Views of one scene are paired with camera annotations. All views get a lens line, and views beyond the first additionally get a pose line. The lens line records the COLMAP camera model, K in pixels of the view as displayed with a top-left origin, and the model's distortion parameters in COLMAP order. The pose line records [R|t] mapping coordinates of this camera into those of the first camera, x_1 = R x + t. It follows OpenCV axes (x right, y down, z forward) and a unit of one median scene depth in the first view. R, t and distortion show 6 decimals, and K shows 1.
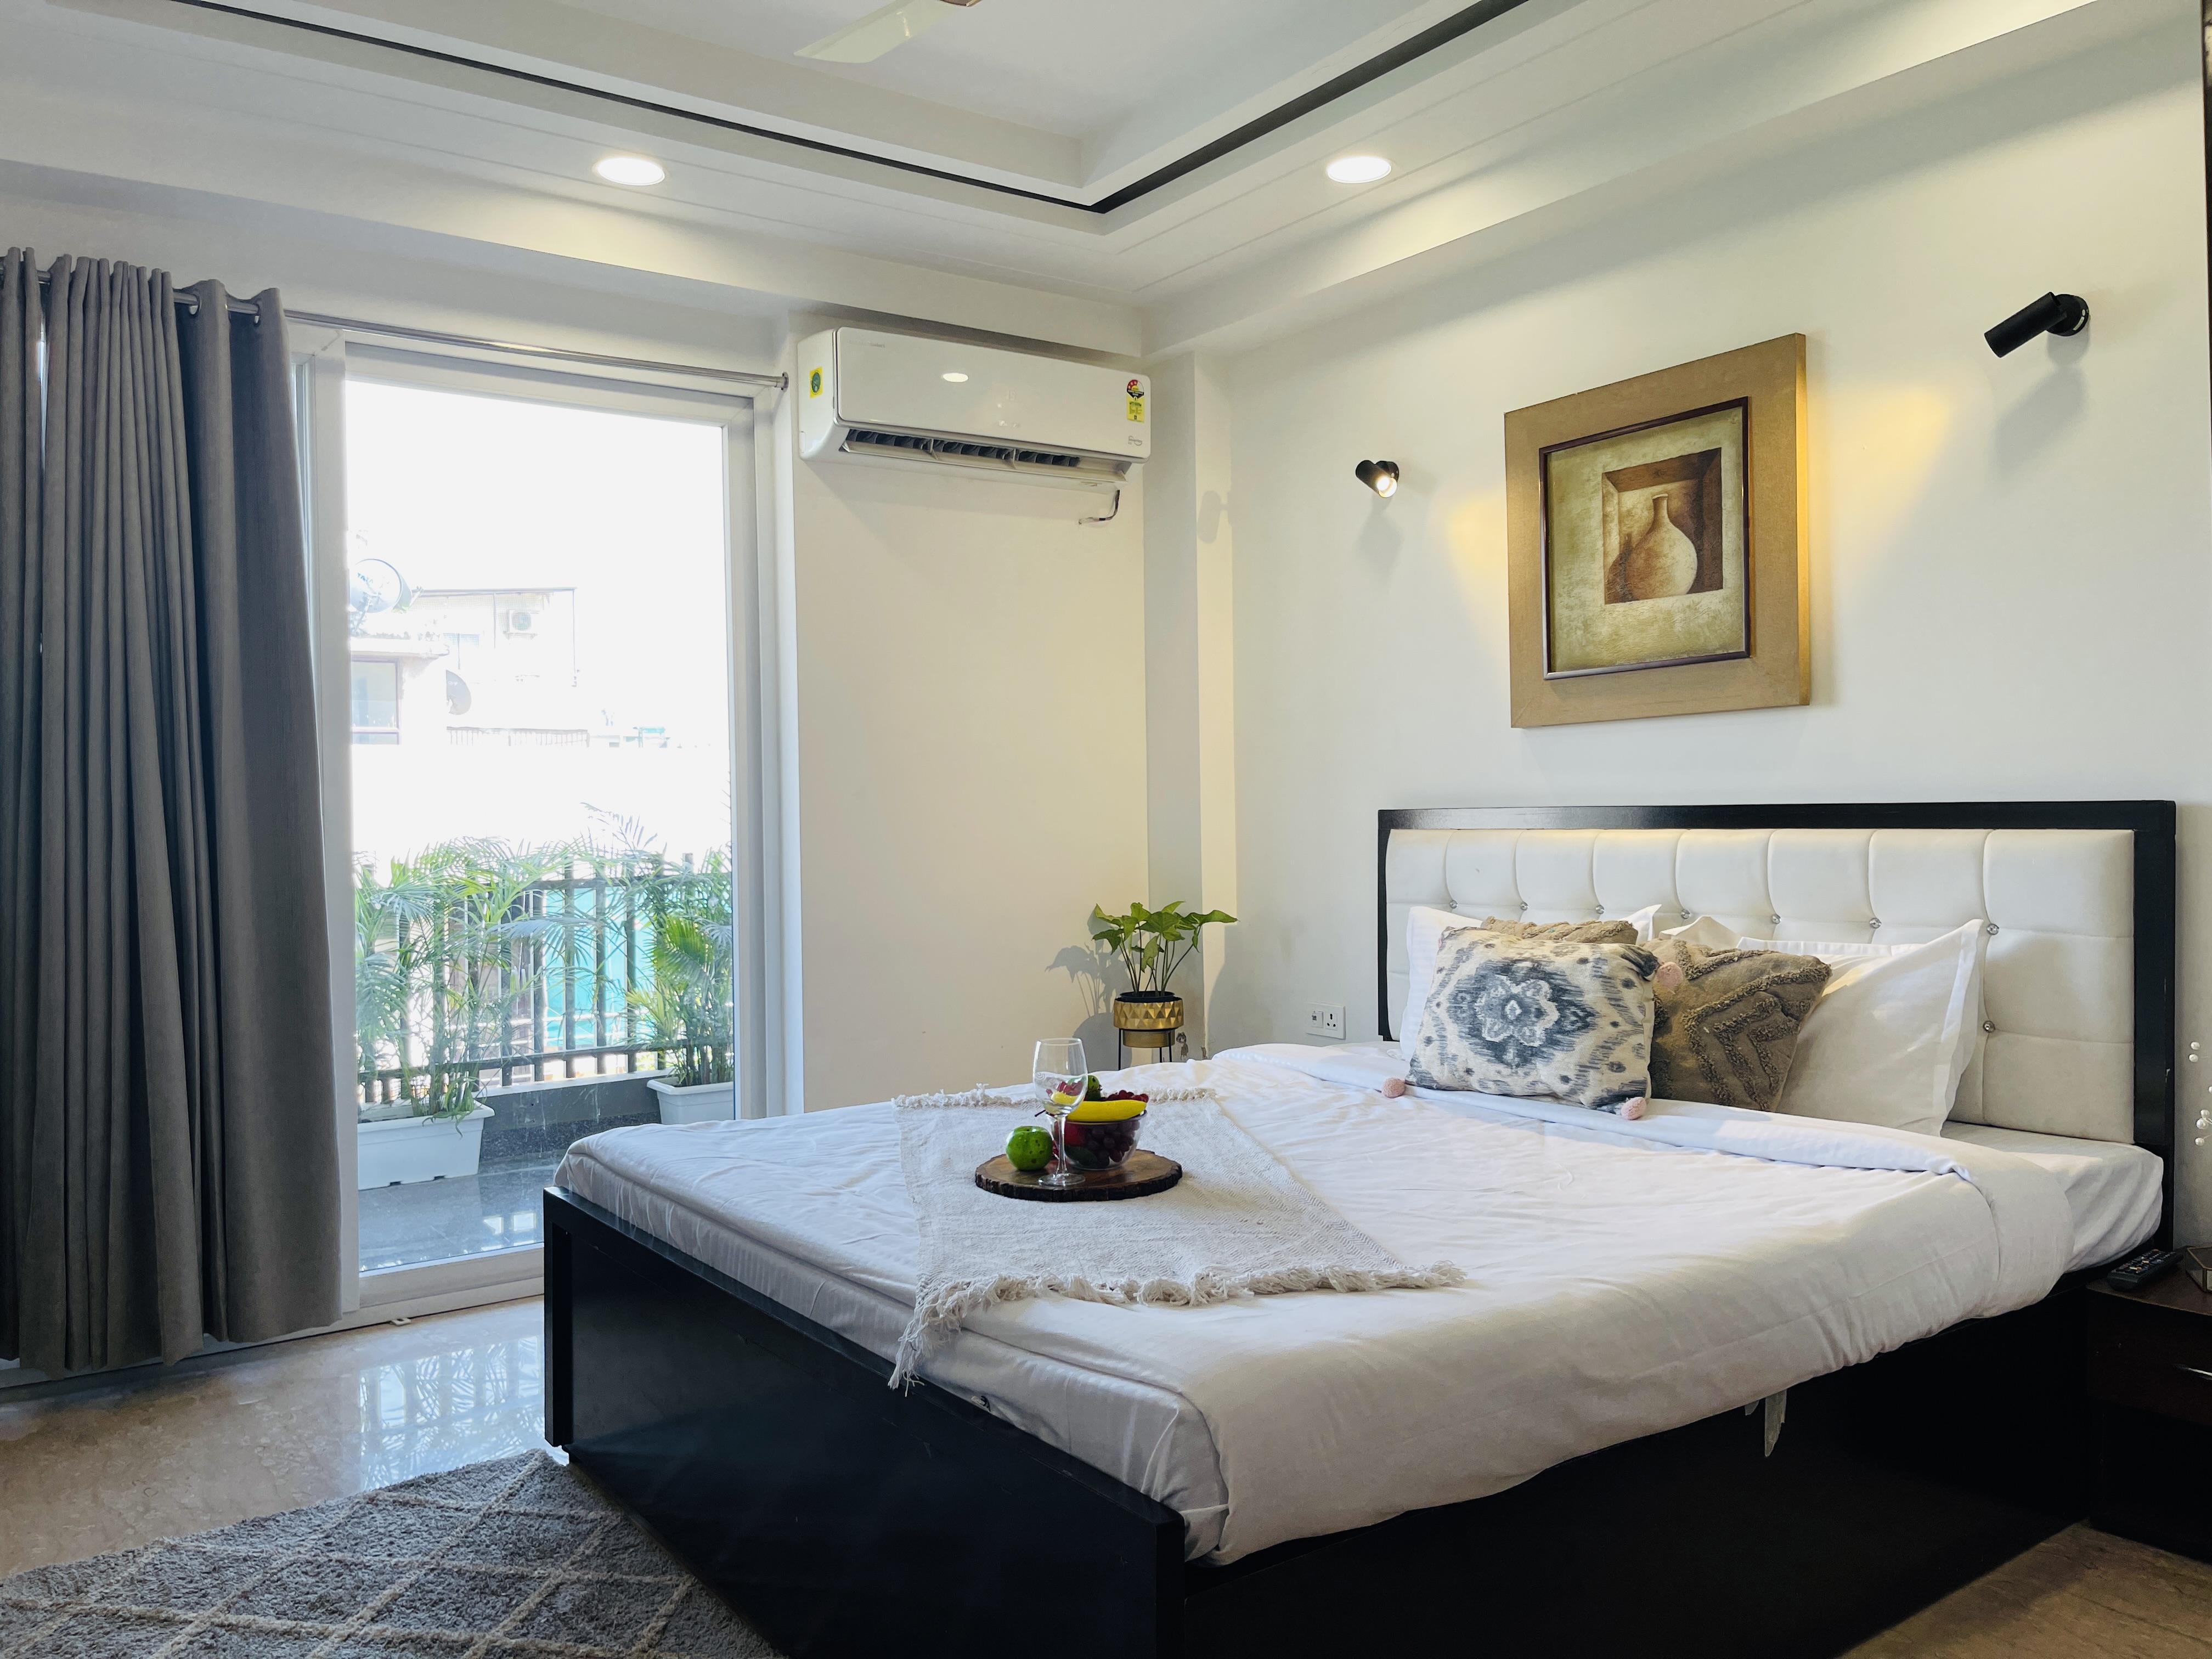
lens RADIAL K [[1667.9, 0, 1085.4], [0, 1667.9, 833.7], [0, 0, 1]] dist [0.021319, -0.002579]
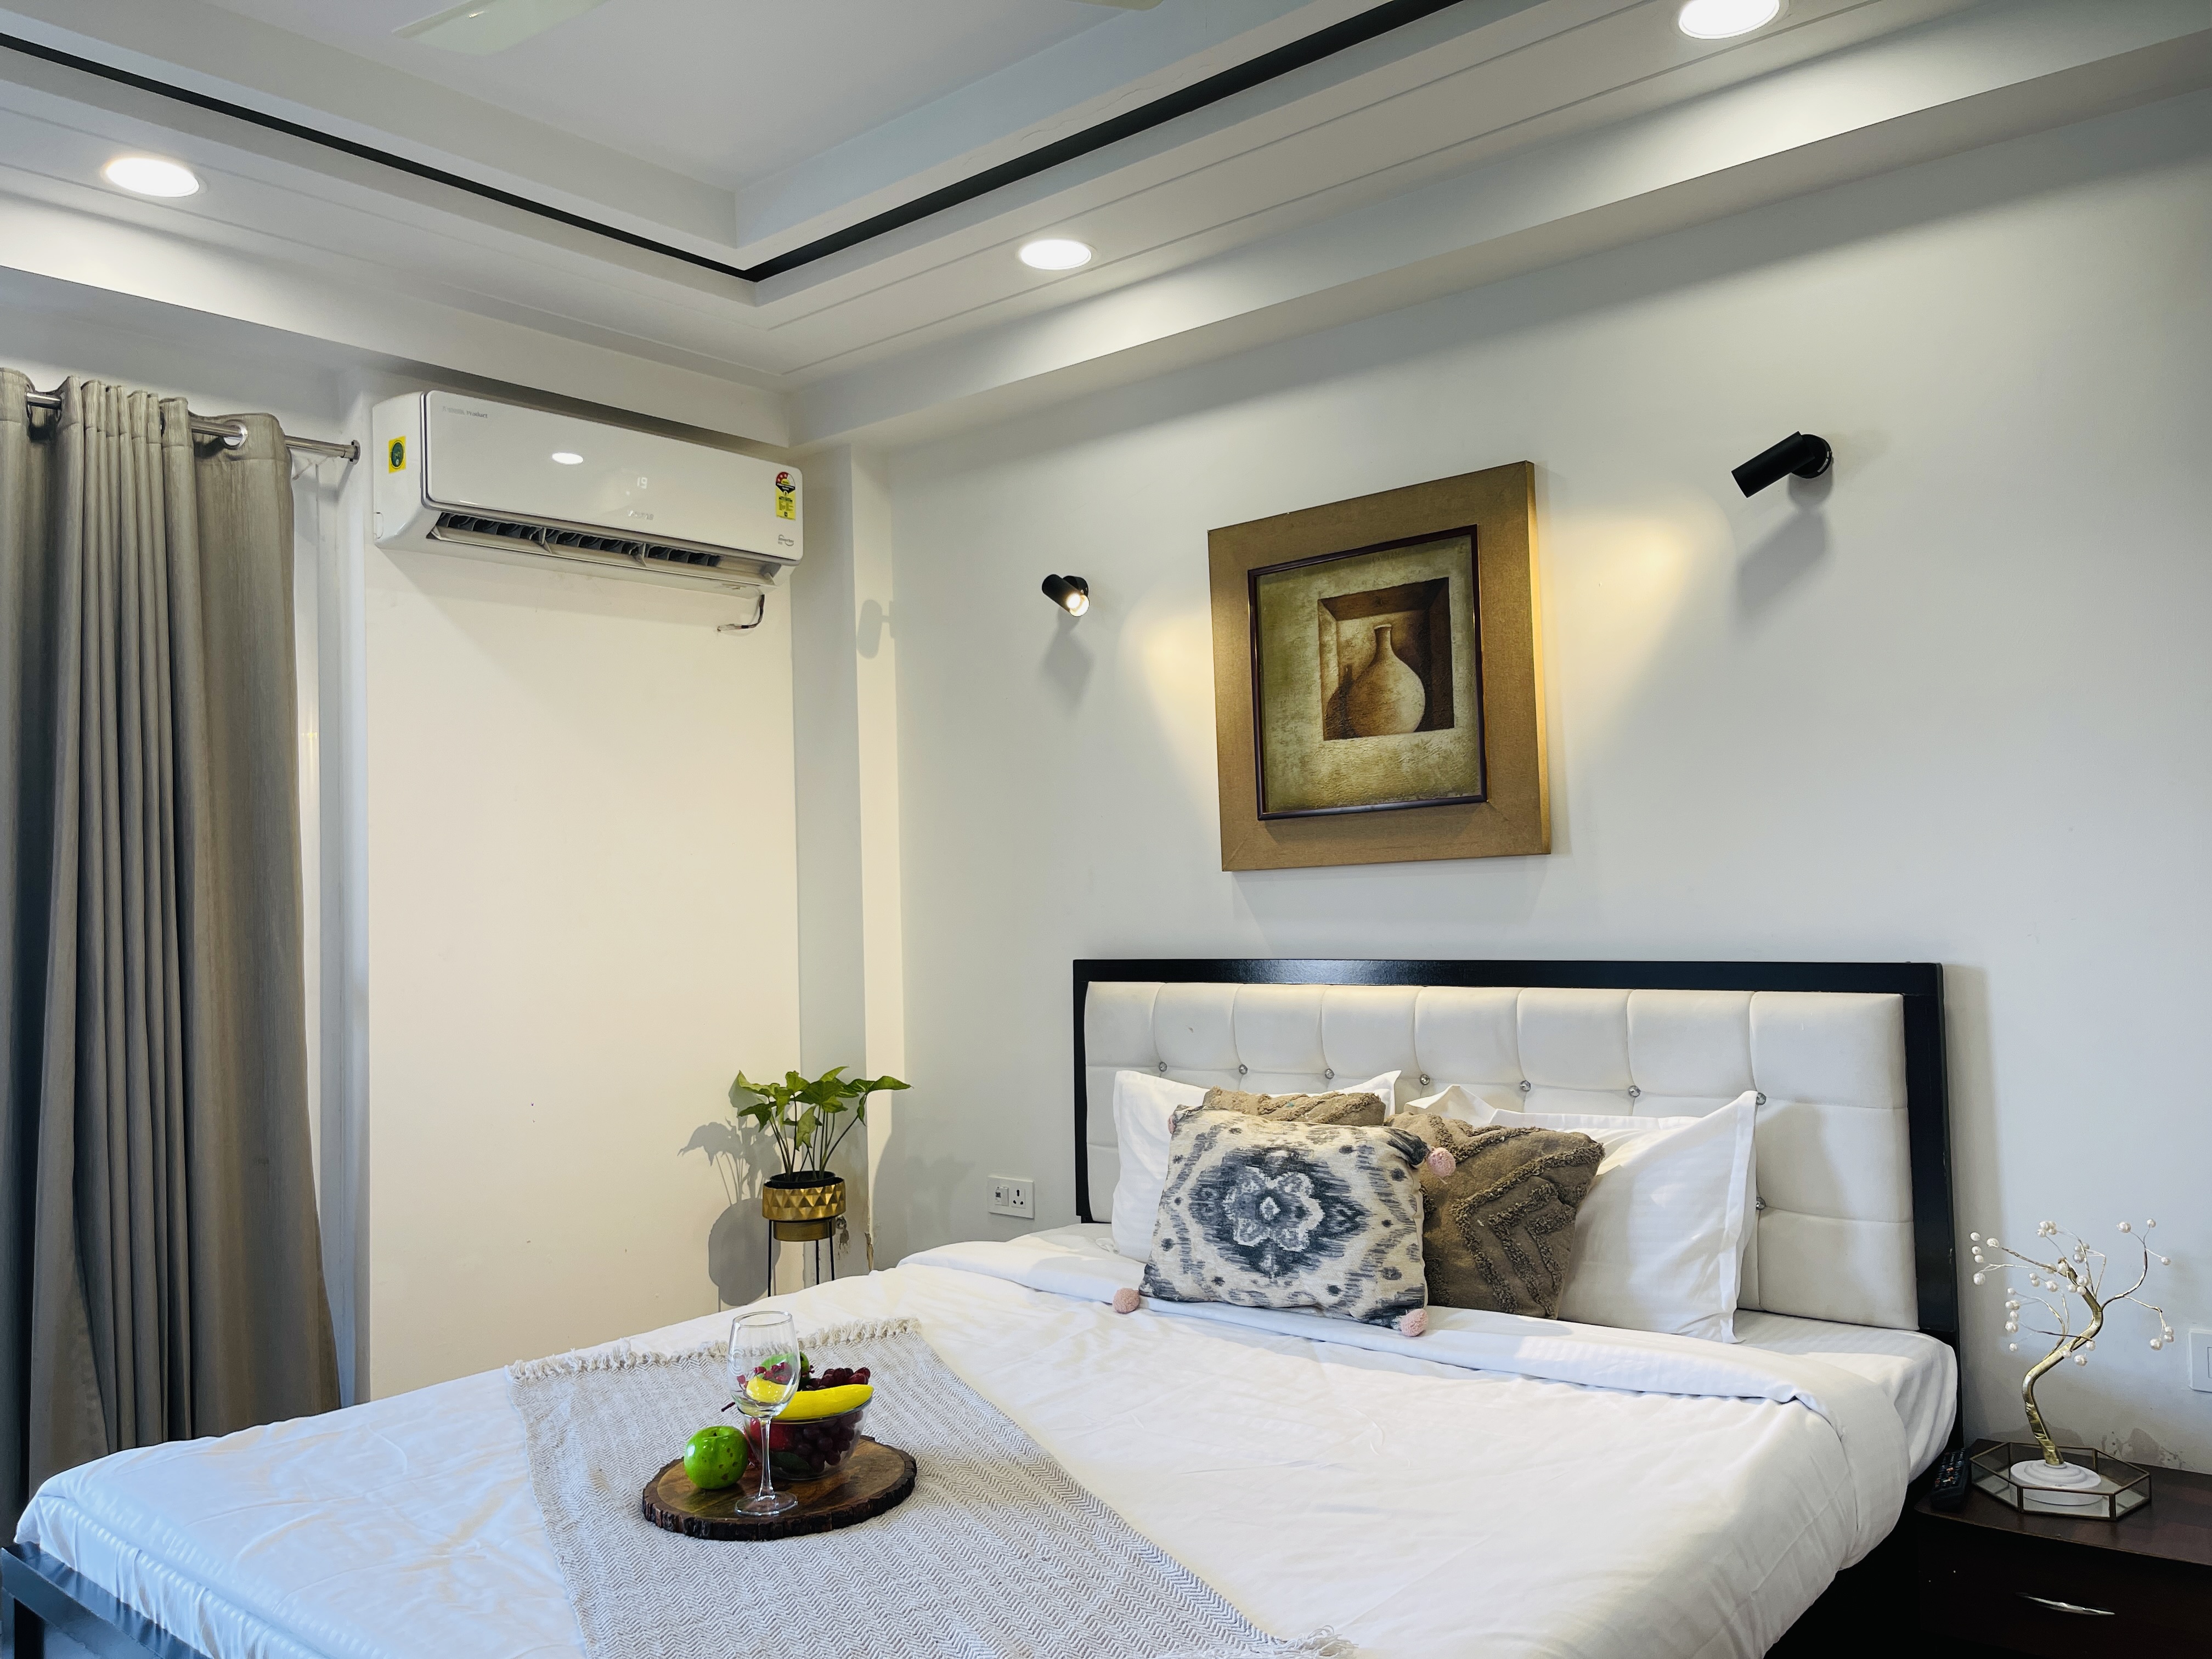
lens RADIAL K [[1680.4, 0, 1106.0], [0, 1680.4, 829.5], [0, 0, 1]] dist [0.090294, -0.138633]
pose [[0.966841, -0.001579, 0.255374, -0.046735], [0.017575, 0.998022, -0.060367, -0.036943], [-0.254773, 0.062853, 0.964956, 0.148981]]
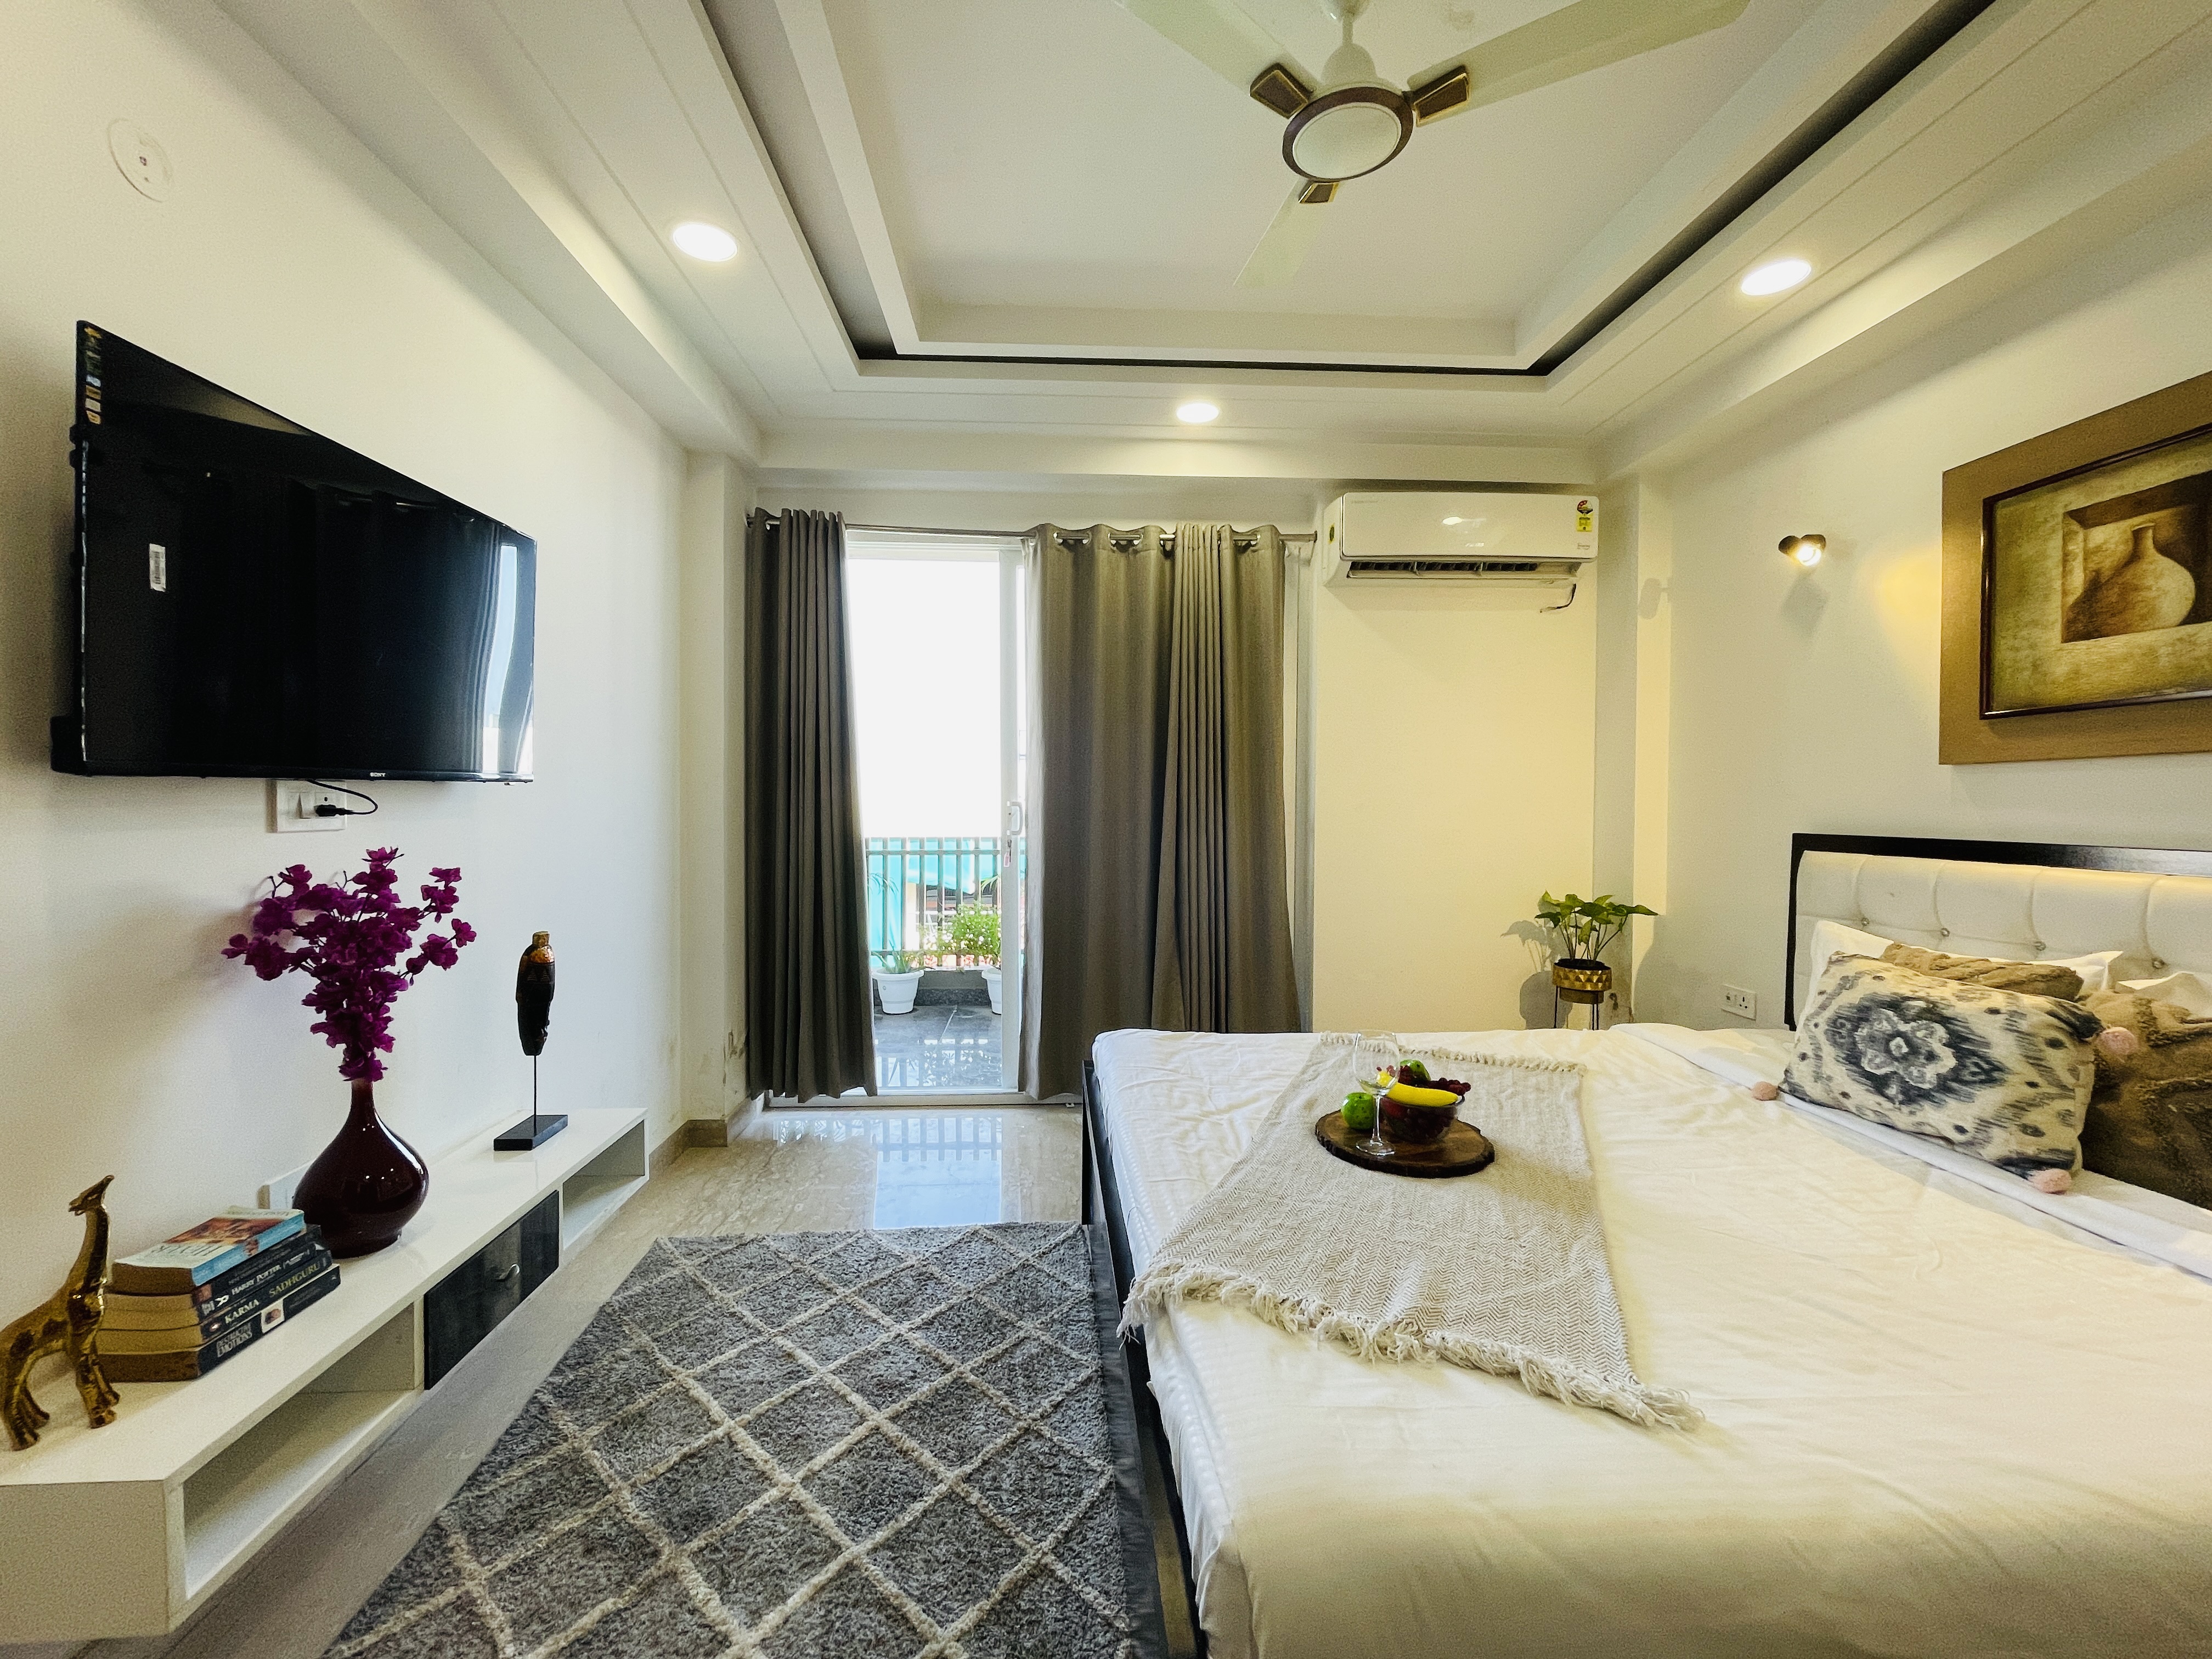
lens RADIAL K [[897.9, 0, 1100.3], [0, 897.9, 820.6], [0, 0, 1]] dist [0.000449, -0.000333]
pose [[0.849697, 0.032146, -0.526290, 0.116429], [-0.026049, 0.999480, 0.018993, -0.028192], [0.526627, -0.002429, 0.850093, 0.256972]]
